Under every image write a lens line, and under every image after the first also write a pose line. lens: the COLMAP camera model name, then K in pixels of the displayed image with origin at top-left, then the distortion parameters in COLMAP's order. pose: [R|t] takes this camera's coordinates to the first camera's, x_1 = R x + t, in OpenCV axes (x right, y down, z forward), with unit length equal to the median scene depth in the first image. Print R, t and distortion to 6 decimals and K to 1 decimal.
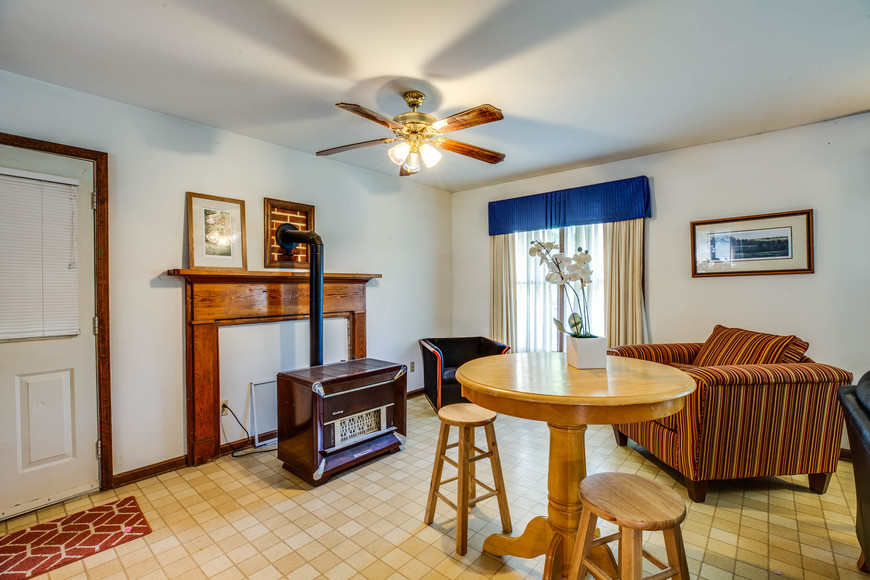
lens RADIAL K [[392.8, 0, 435.0], [0, 392.8, 290.0], [0, 0, 1]] dist [-0.040879, 0.010985]
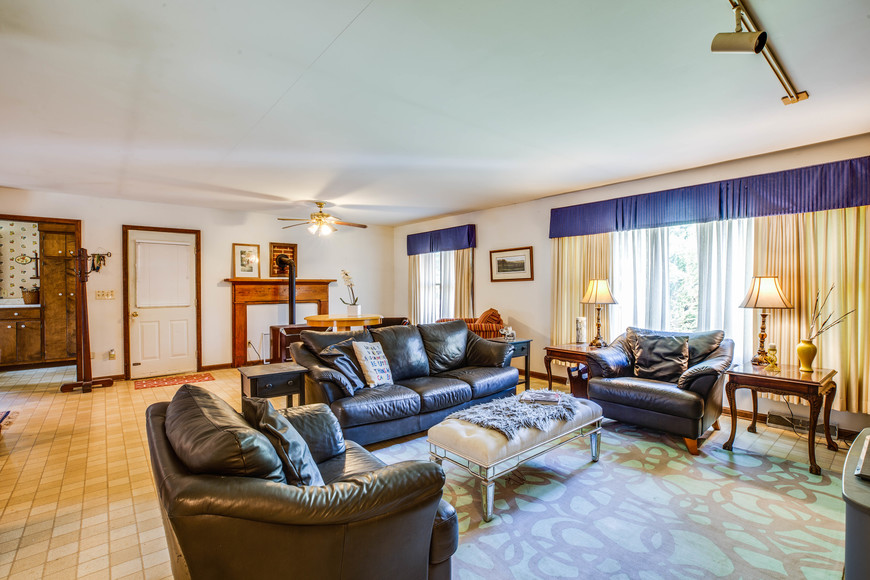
lens RADIAL K [[392.8, 0, 435.0], [0, 392.8, 290.0], [0, 0, 1]] dist [-0.040879, 0.010985]
pose [[0.988699, 0.005136, -0.149829, 0.741262], [-0.004671, 0.999983, 0.003455, -0.000448], [0.149844, -0.002716, 0.988706, -0.907822]]
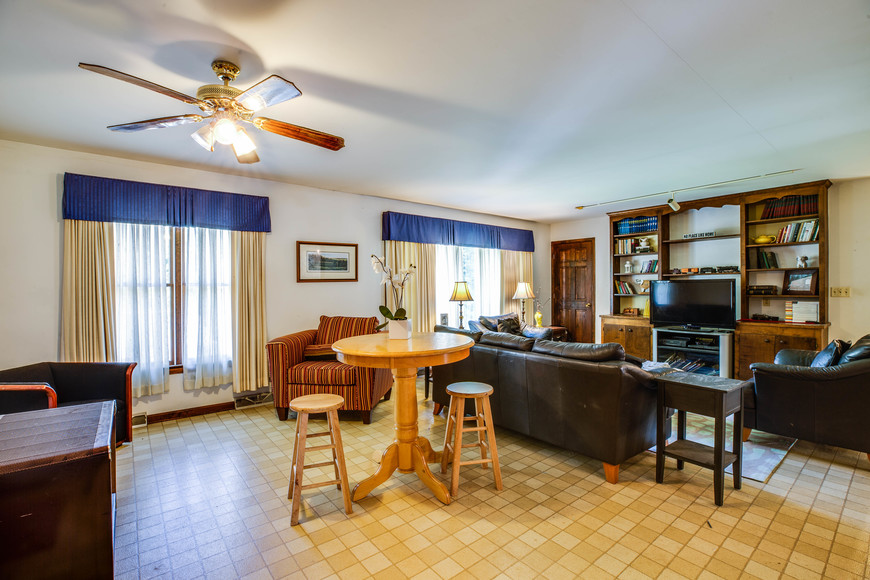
lens RADIAL K [[392.8, 0, 435.0], [0, 392.8, 290.0], [0, 0, 1]] dist [-0.040879, 0.010985]
pose [[0.188994, -0.000817, 0.981978, -0.620180], [0.013034, 0.999914, -0.001677, 0.002024], [-0.981892, 0.013116, 0.188989, 0.301091]]
